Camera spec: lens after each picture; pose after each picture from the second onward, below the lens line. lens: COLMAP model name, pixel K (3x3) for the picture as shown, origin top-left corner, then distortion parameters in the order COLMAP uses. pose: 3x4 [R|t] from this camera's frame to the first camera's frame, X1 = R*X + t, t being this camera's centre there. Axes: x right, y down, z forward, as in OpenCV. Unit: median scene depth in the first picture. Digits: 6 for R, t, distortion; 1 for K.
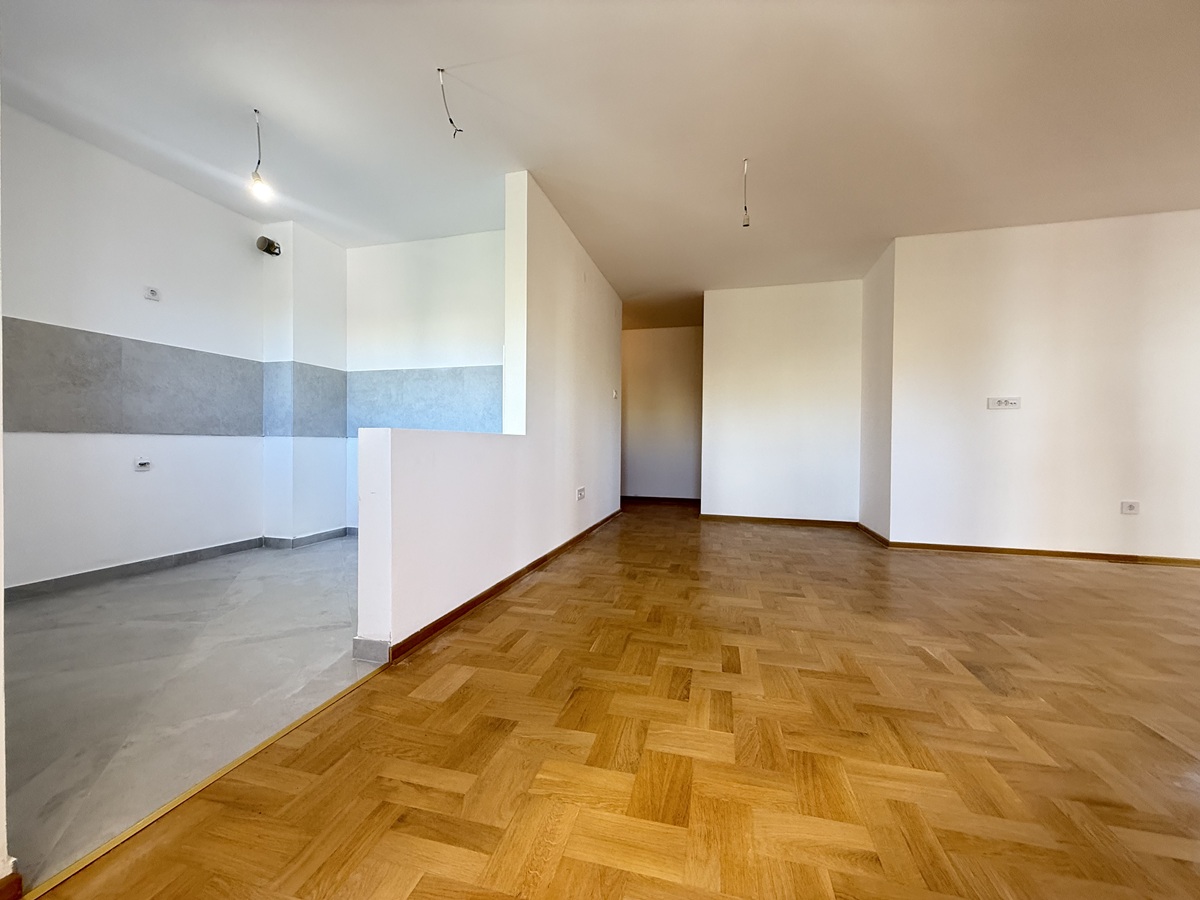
lens RADIAL K [[476.7, 0, 596.1], [0, 476.7, 450.2], [0, 0, 1]] dist [0.000558, 0.000074]
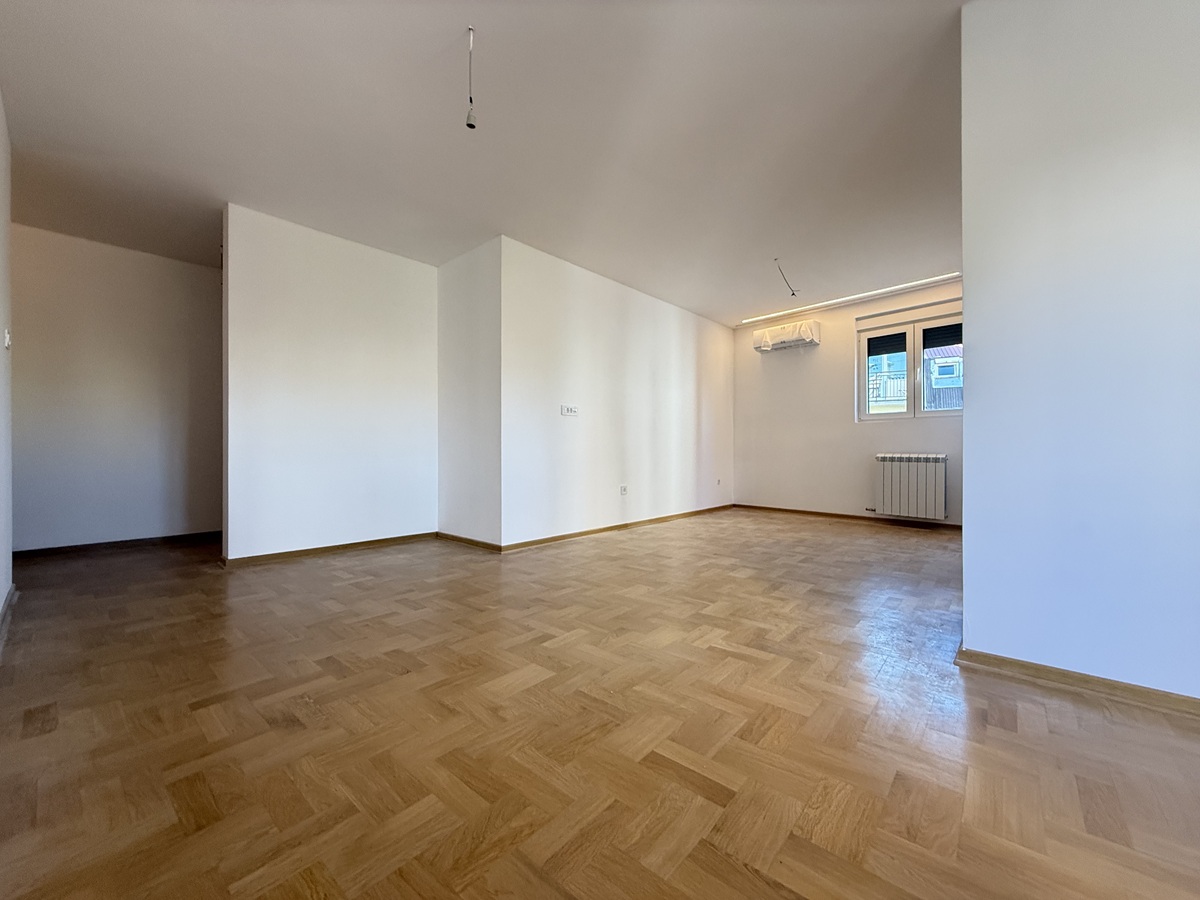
lens RADIAL K [[476.7, 0, 596.1], [0, 476.7, 450.2], [0, 0, 1]] dist [0.000558, 0.000074]
pose [[0.445490, -0.010682, 0.895223, -0.284774], [0.016837, 0.999852, 0.003552, -0.005580], [-0.895128, 0.013491, 0.445604, 0.682135]]
